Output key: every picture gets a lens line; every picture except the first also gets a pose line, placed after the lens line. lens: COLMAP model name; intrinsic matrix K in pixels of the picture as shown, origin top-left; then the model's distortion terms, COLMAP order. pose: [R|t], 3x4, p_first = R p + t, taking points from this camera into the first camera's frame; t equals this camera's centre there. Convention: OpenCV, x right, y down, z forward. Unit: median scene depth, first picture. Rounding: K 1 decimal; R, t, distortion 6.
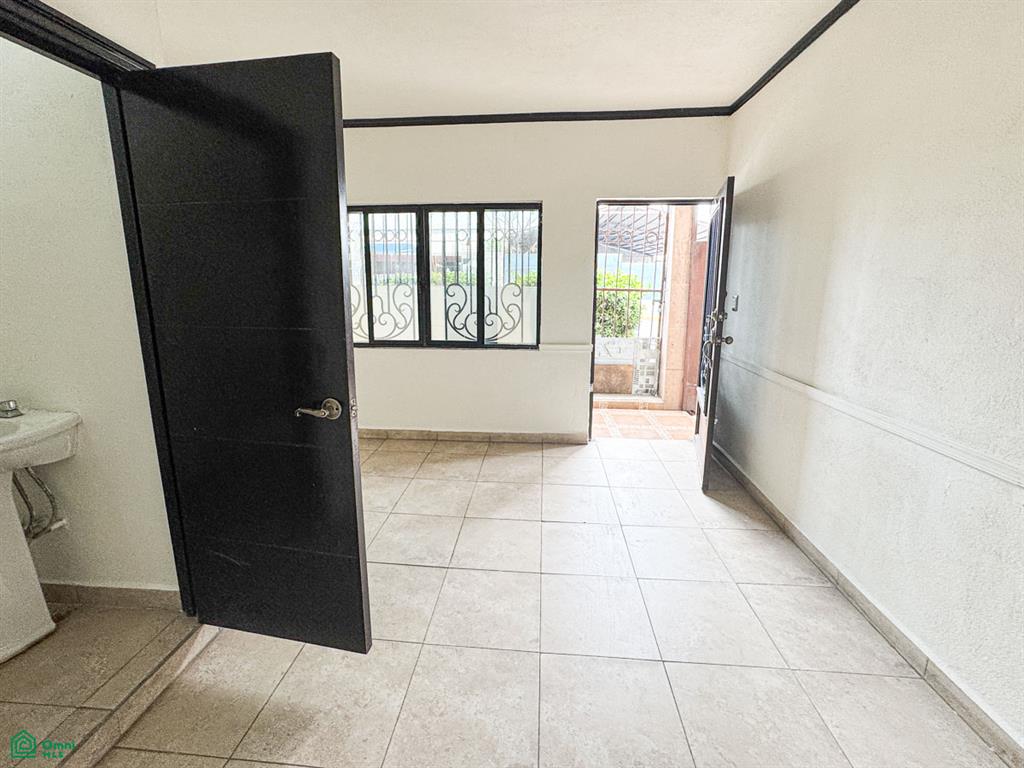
lens RADIAL K [[416.3, 0, 512.0], [0, 416.3, 384.0], [0, 0, 1]] dist [-0.027485, 0.019030]
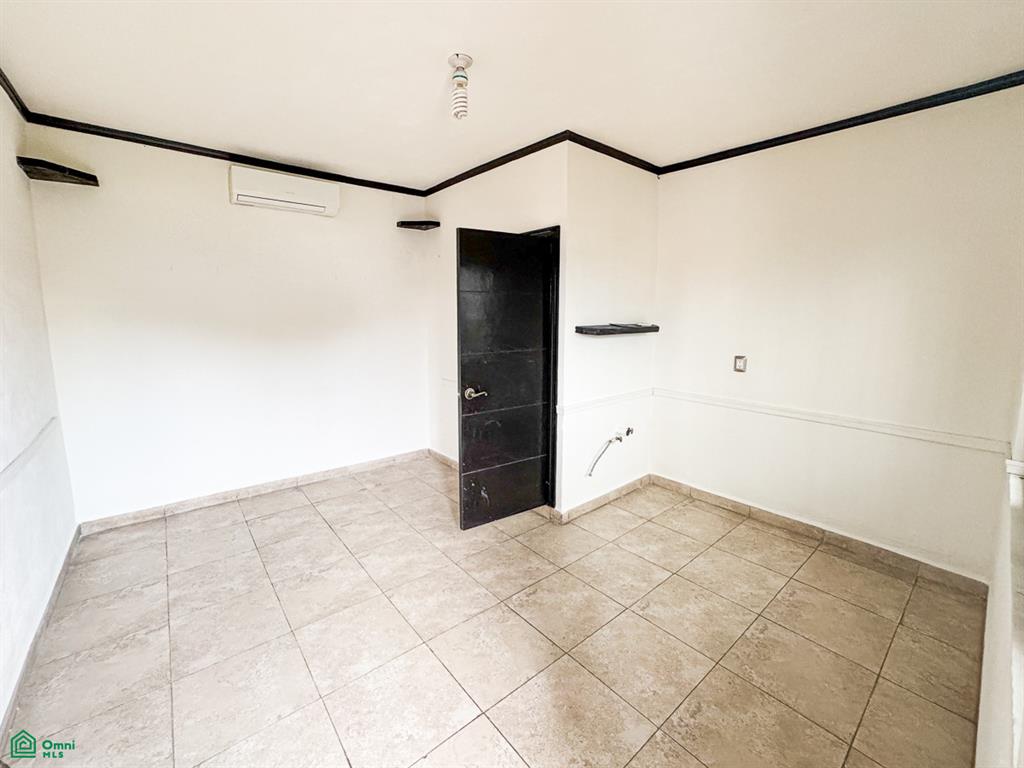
lens RADIAL K [[416.3, 0, 512.0], [0, 416.3, 384.0], [0, 0, 1]] dist [-0.027485, 0.019030]
pose [[-0.702403, 0.121832, -0.701276, 0.474908], [-0.174871, 0.925508, 0.335940, -0.413227], [0.689964, 0.358598, -0.628774, 1.375895]]
